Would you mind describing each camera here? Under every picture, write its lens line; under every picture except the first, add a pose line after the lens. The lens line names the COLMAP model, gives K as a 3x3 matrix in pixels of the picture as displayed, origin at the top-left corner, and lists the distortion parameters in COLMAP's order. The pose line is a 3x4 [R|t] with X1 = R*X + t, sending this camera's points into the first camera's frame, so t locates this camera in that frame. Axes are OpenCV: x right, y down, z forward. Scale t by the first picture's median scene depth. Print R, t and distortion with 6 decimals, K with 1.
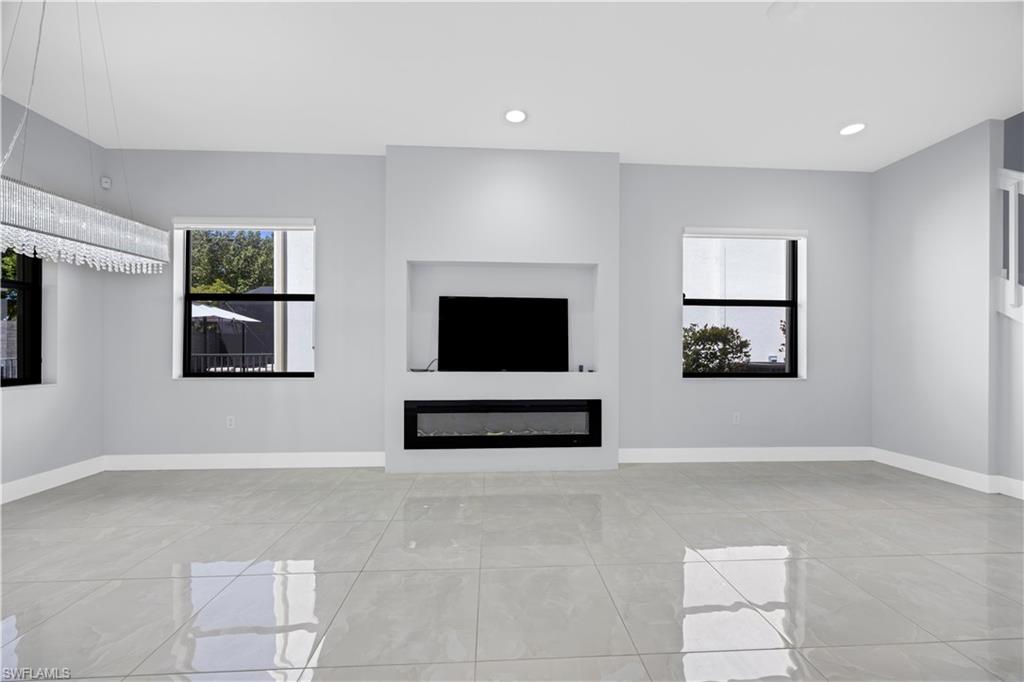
lens RADIAL K [[395.6, 0, 513.1], [0, 395.6, 346.7], [0, 0, 1]] dist [-0.000219, -0.000026]
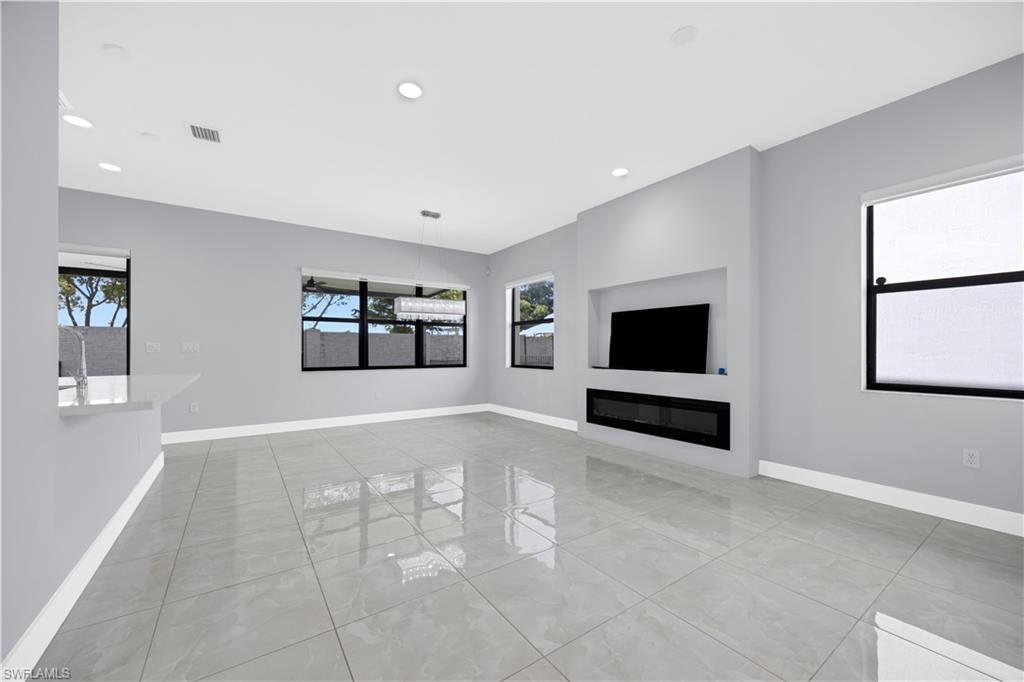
lens RADIAL K [[400.3, 0, 511.4], [0, 400.3, 349.6], [0, 0, 1]] dist [-0.000383, -0.000093]
pose [[0.522821, -0.005483, -0.852425, 0.799459], [0.009048, 0.999959, -0.000882, -0.004819], [0.852394, -0.007251, 0.522849, 0.008859]]
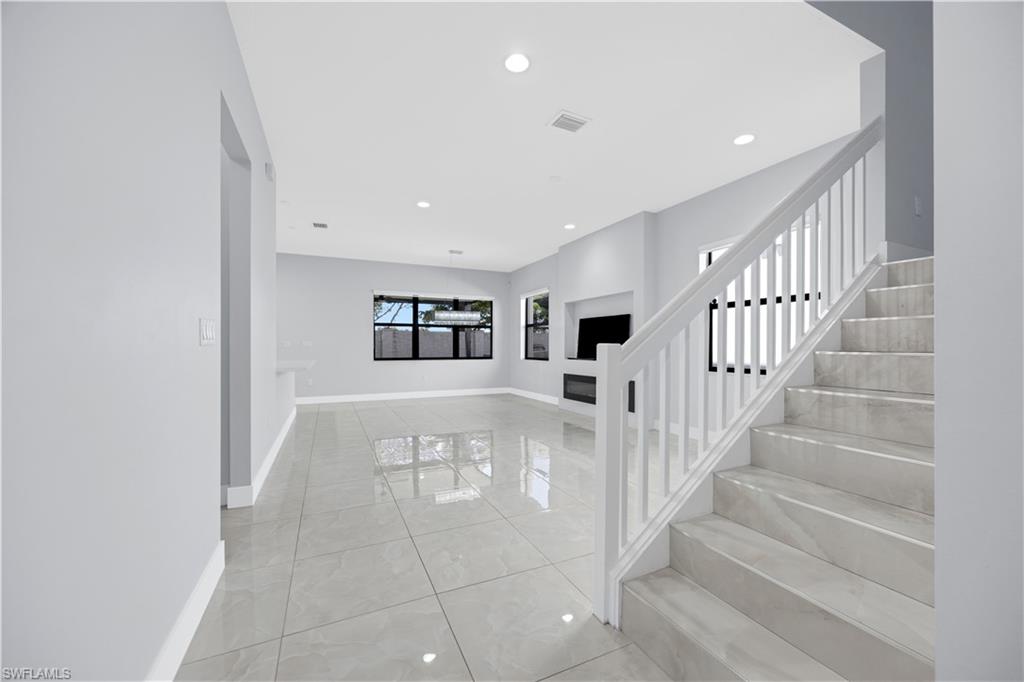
lens RADIAL K [[402.9, 0, 516.3], [0, 402.9, 351.8], [0, 0, 1]] dist [-0.000325, -0.000054]
pose [[0.374697, 0.008855, -0.927105, 1.479569], [0.007820, 0.999889, 0.012711, -0.000737], [0.927114, -0.012013, 0.374586, 0.018882]]
